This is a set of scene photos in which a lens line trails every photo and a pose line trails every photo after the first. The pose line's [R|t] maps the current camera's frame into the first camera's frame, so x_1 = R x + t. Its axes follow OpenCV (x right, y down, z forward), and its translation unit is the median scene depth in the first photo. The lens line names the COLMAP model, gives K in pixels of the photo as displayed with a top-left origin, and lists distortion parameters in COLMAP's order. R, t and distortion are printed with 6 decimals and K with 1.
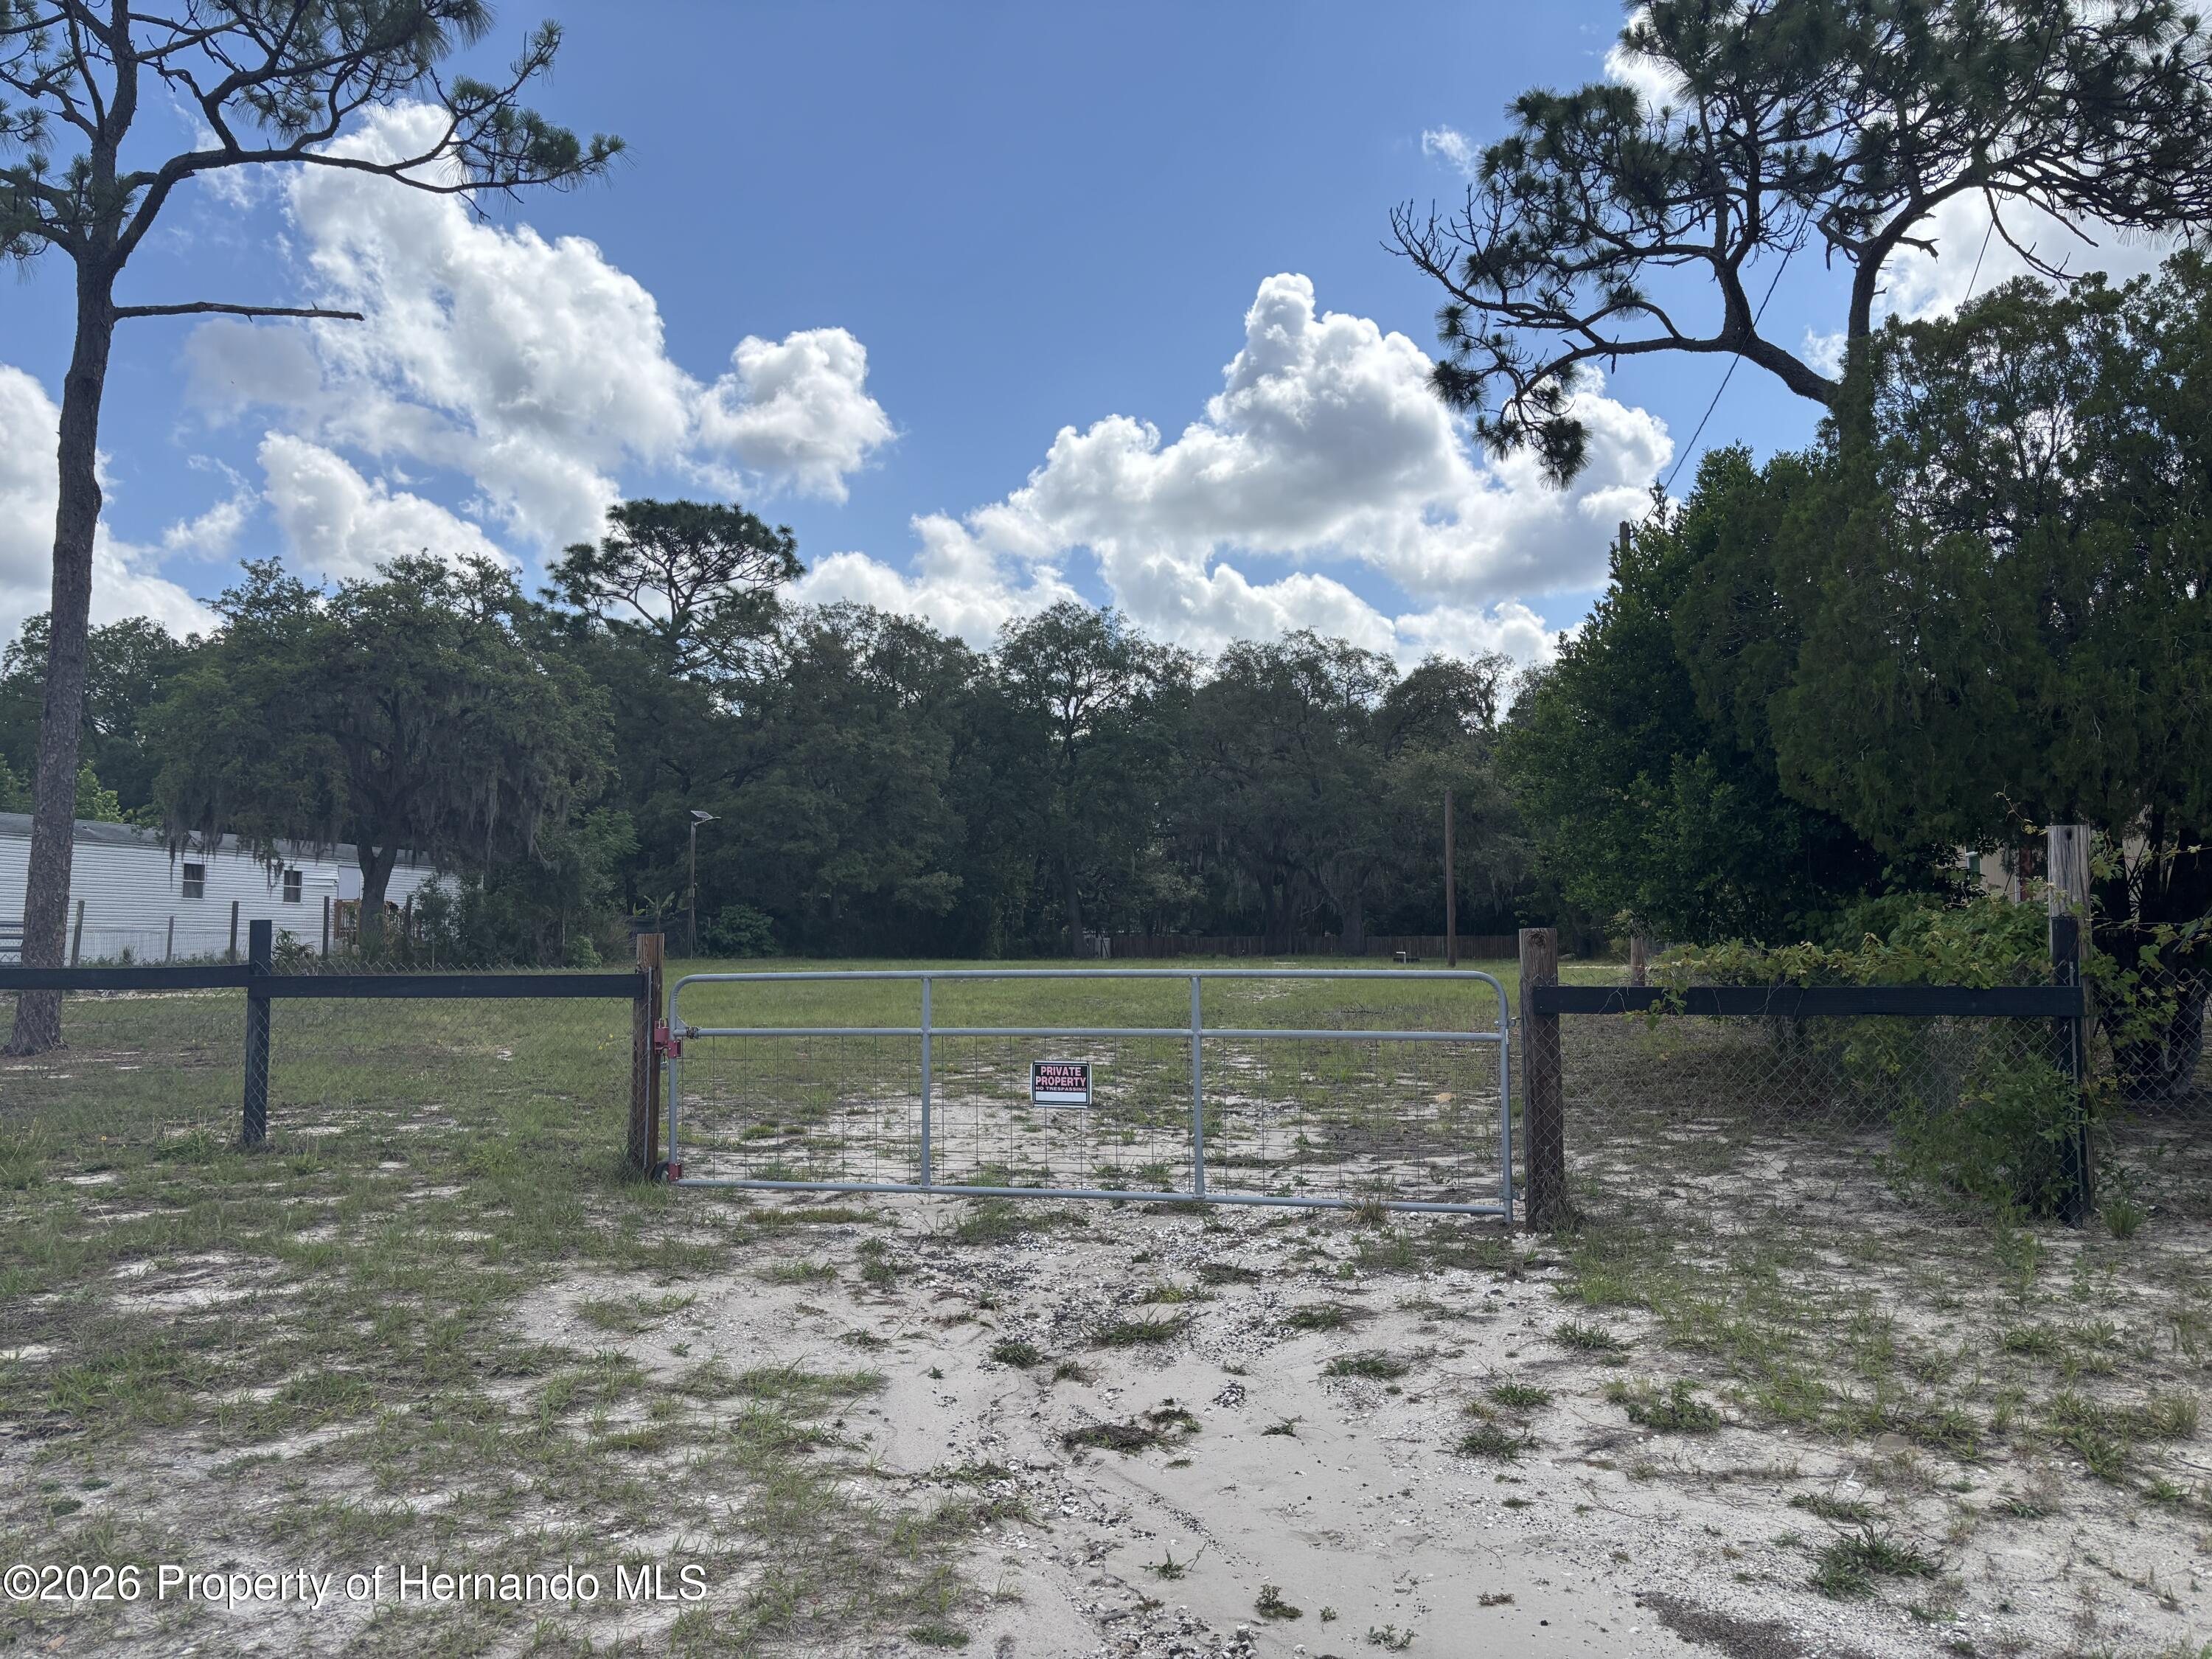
lens RADIAL K [[1770.5, 0, 1106.0], [0, 1770.5, 829.5], [0, 0, 1]] dist [0.096769, -0.145806]
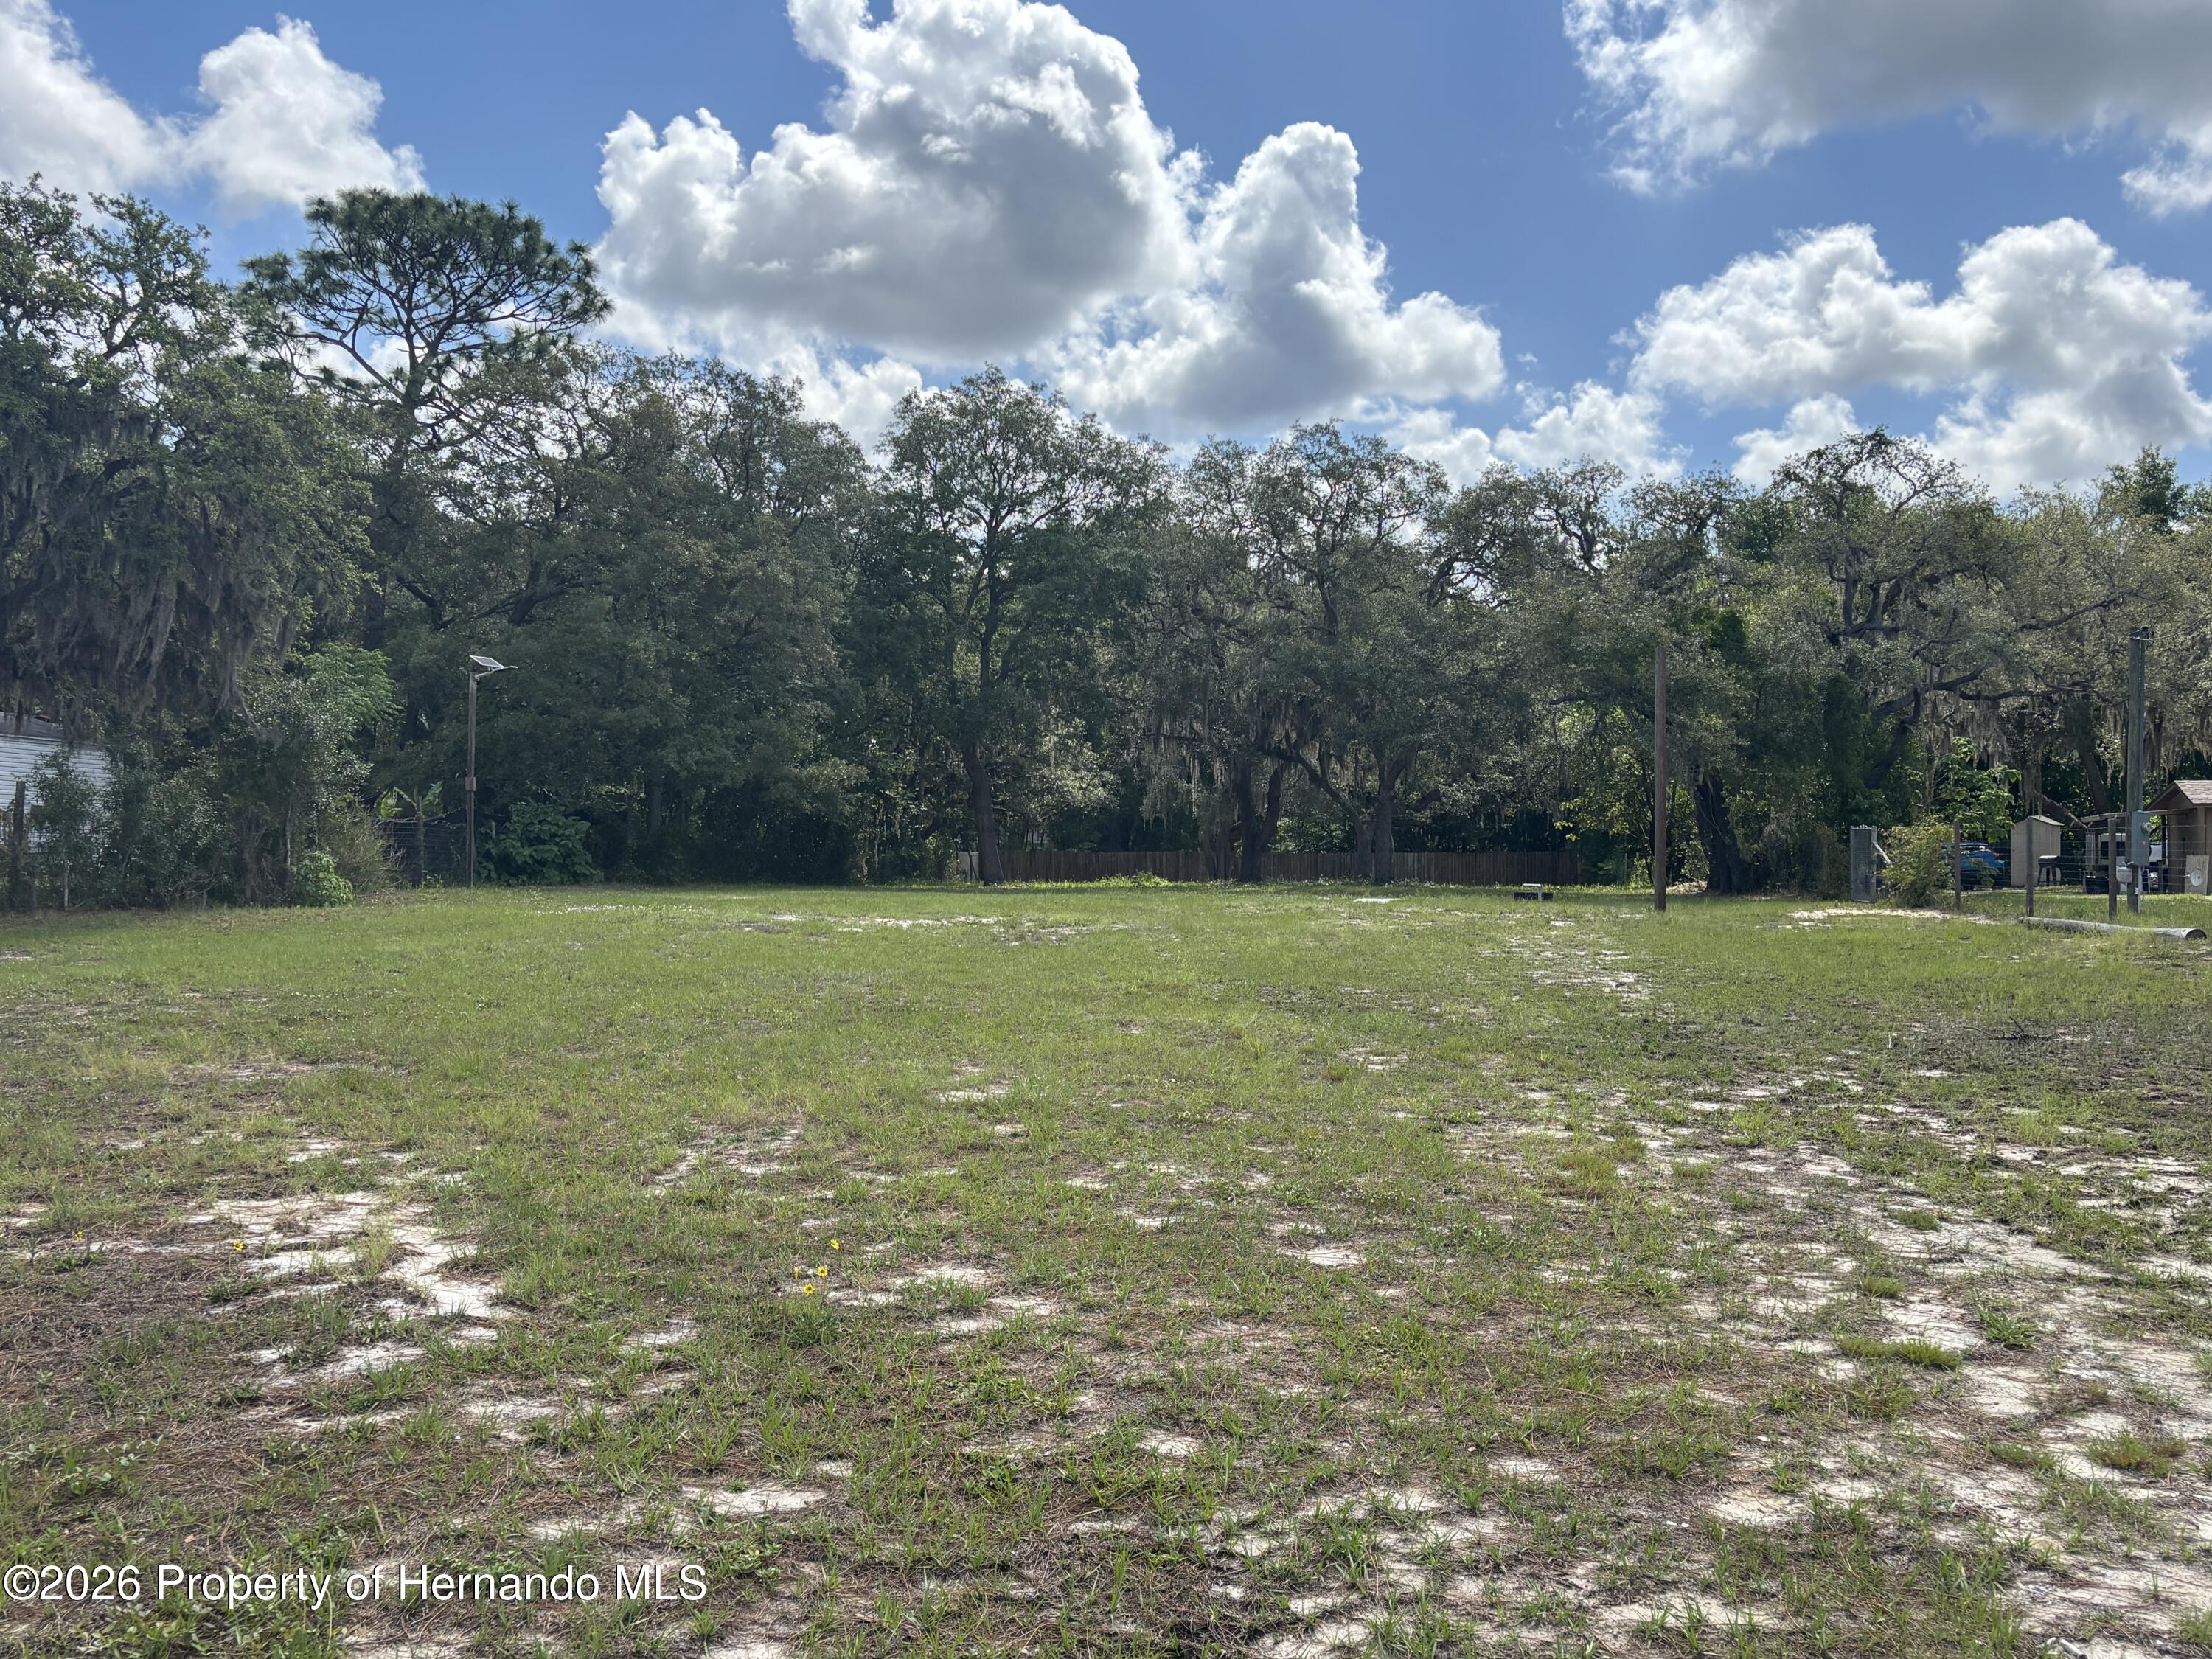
lens RADIAL K [[2049.0, 0, 1070.4], [0, 2049.0, 841.9], [0, 0, 1]] dist [-0.000833, 0.078291]
pose [[0.993458, 0.010317, 0.113728, -0.083561], [-0.017233, 0.998049, 0.060002, 0.006760], [-0.112887, -0.061569, 0.991698, 0.197651]]
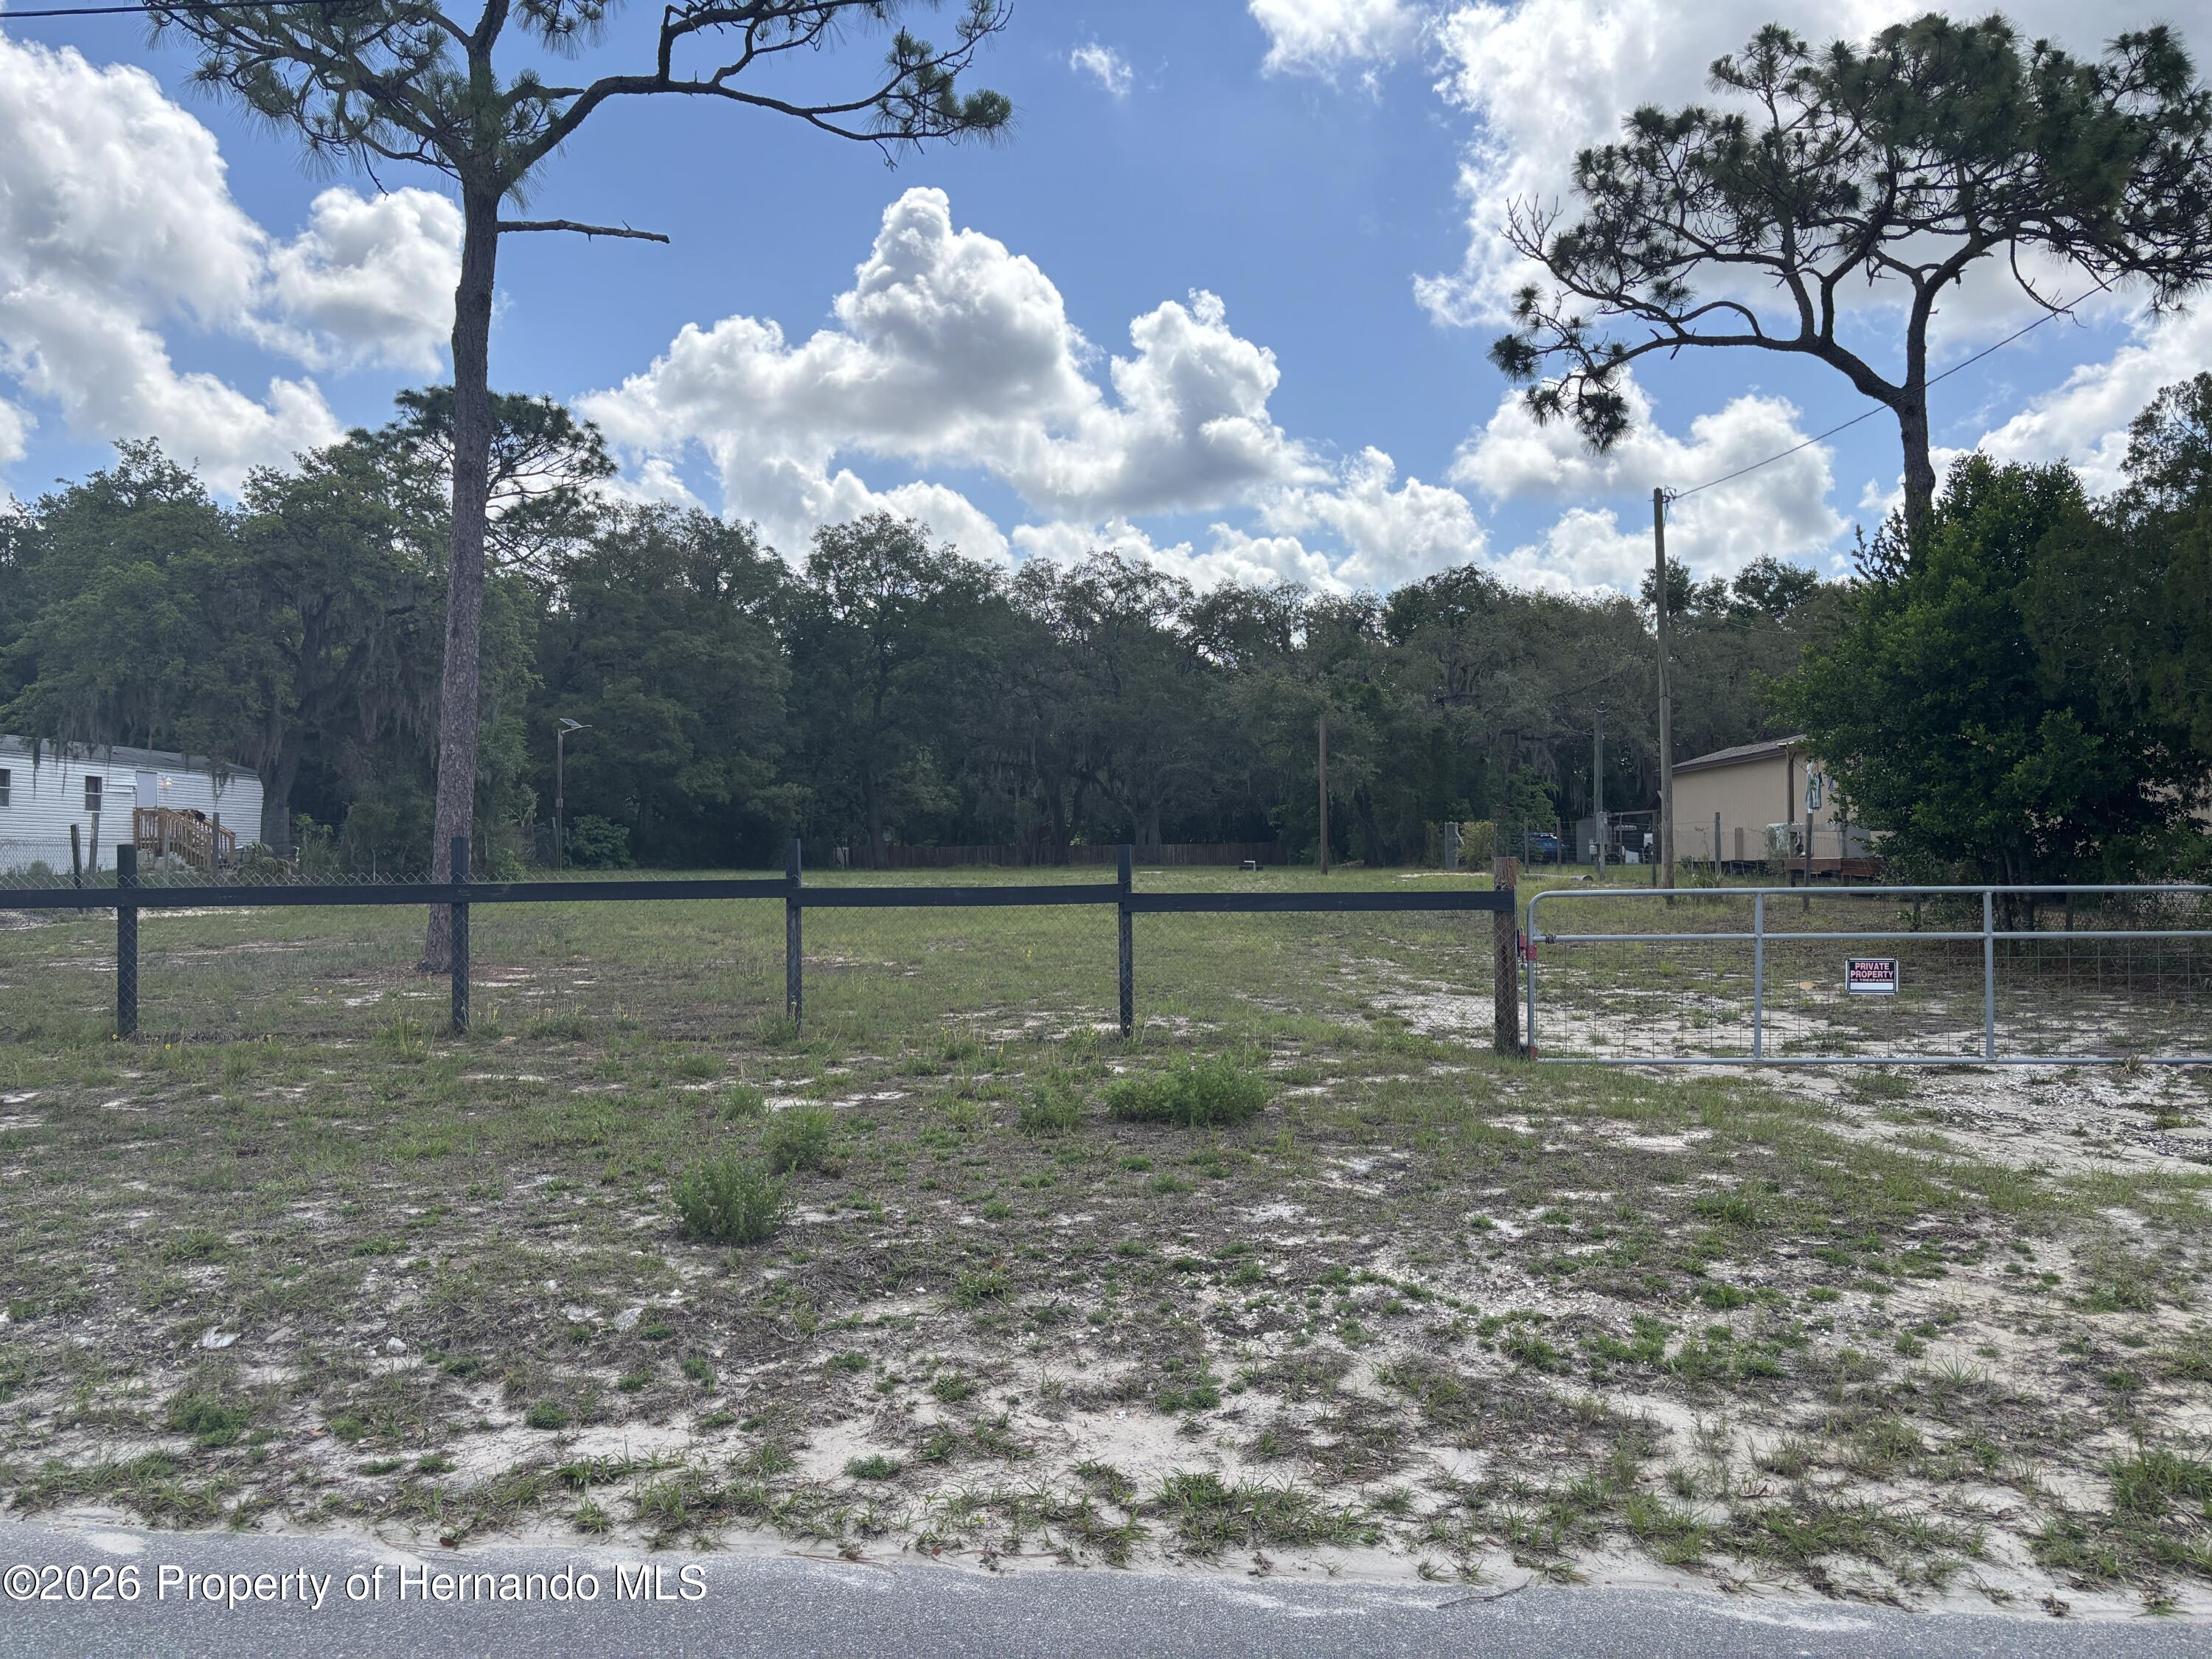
lens RADIAL K [[1770.5, 0, 1106.0], [0, 1770.5, 829.5], [0, 0, 1]] dist [0.096769, -0.145806]
pose [[0.970656, 0.000431, 0.240470, -0.146817], [-0.013163, 0.998594, 0.051340, -0.003403], [-0.240110, -0.052999, 0.969298, -0.018027]]
